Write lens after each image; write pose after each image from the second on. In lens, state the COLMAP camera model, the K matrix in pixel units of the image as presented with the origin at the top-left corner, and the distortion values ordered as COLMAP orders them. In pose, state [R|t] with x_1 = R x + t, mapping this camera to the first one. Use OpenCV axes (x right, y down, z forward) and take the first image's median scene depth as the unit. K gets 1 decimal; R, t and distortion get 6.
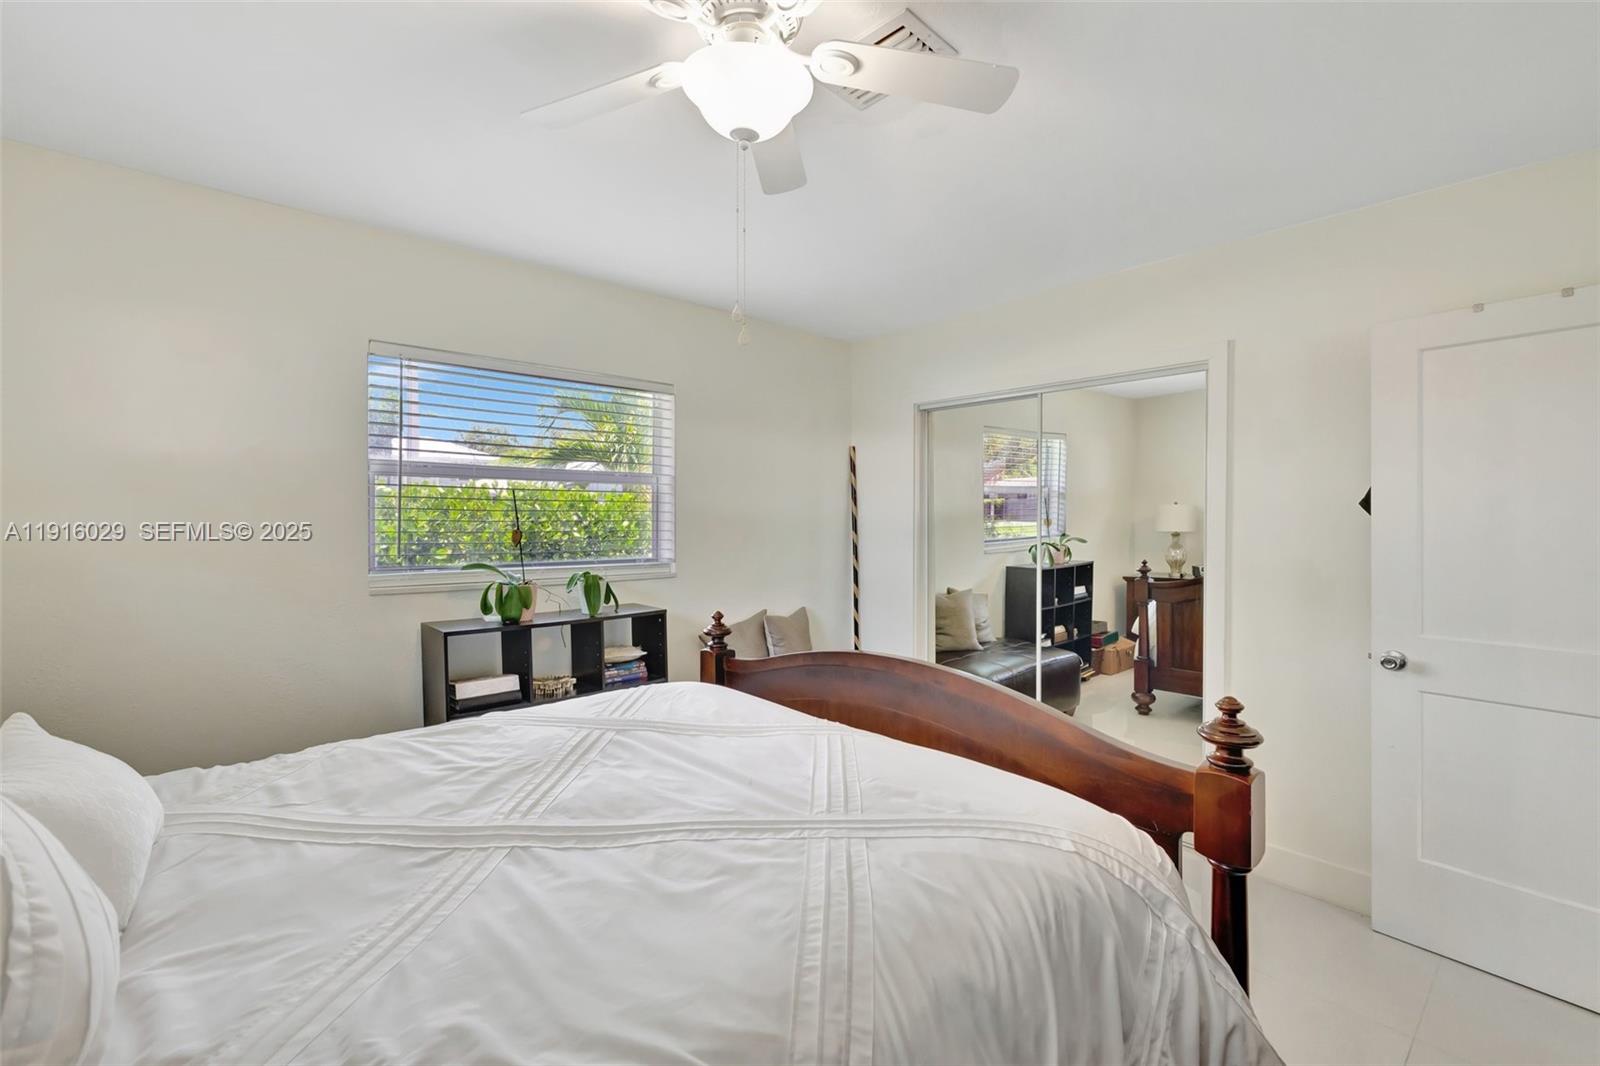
lens RADIAL K [[669.5, 0, 786.4], [0, 669.5, 527.0], [0, 0, 1]] dist [0.001882, -0.000329]
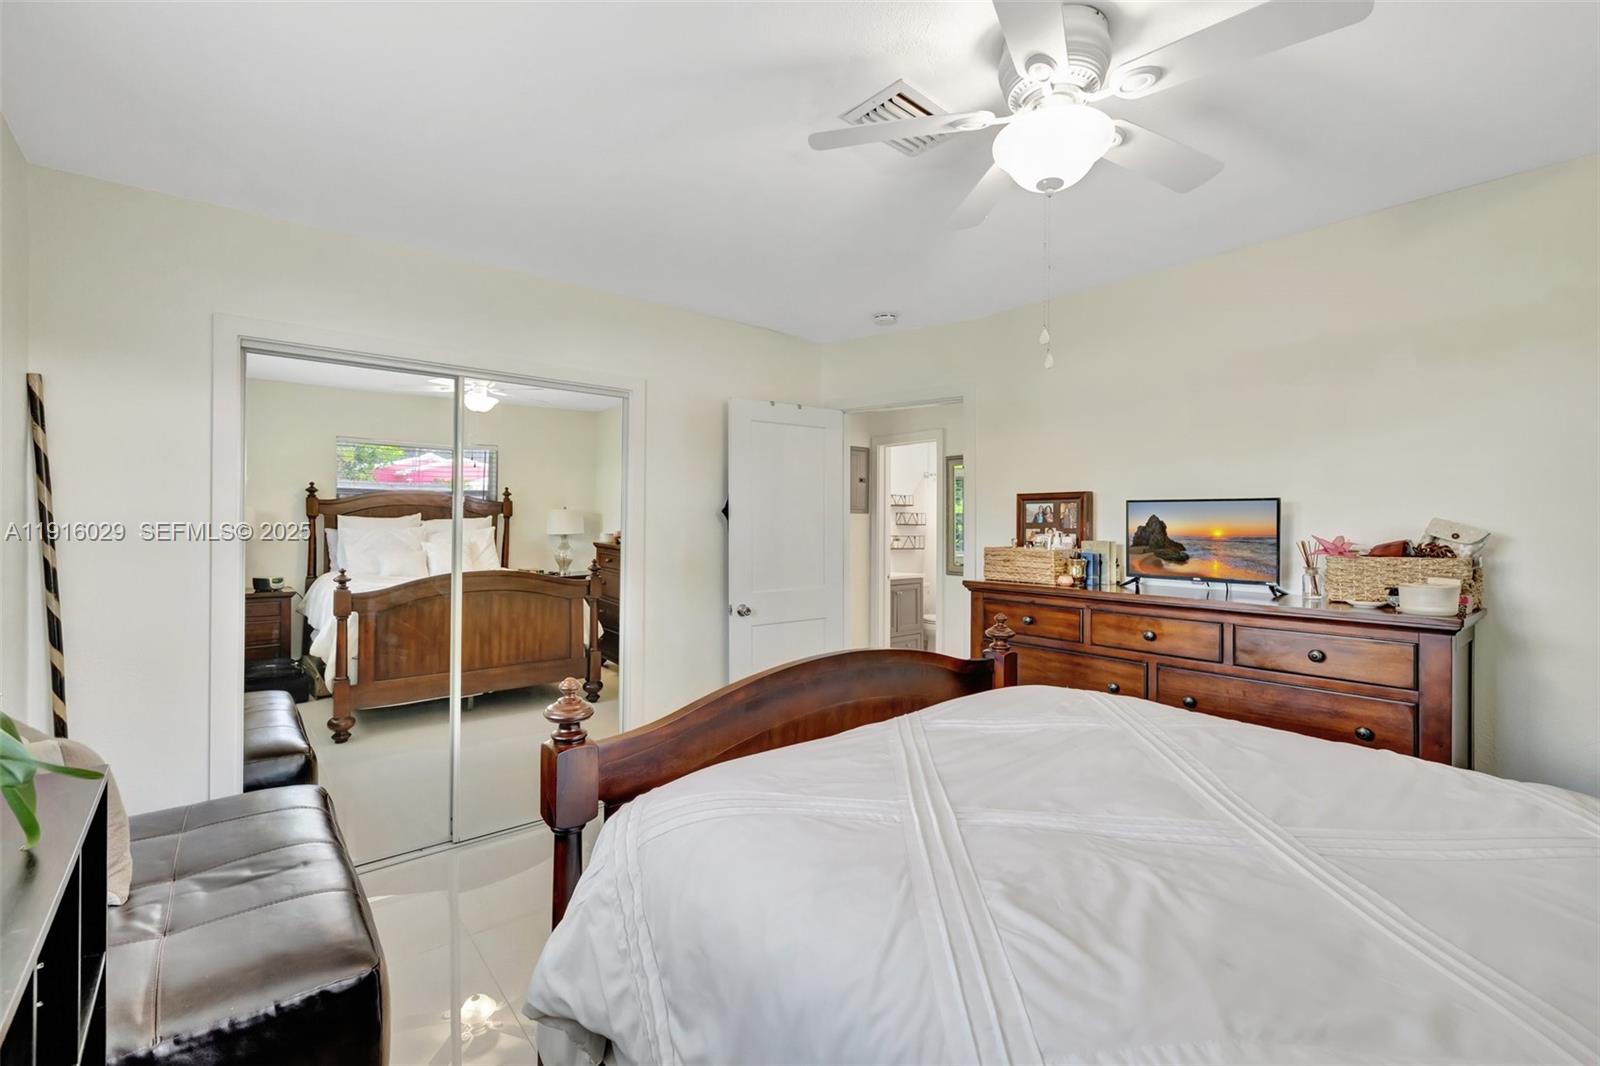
lens RADIAL K [[669.5, 0, 799.0], [0, 669.5, 531.7], [0, 0, 1]] dist [0.001882, -0.000329]
pose [[0.042714, -0.008445, 0.999052, -0.555502], [0.001542, 0.999964, 0.008386, -0.005343], [-0.999086, 0.001182, 0.042726, 0.628063]]
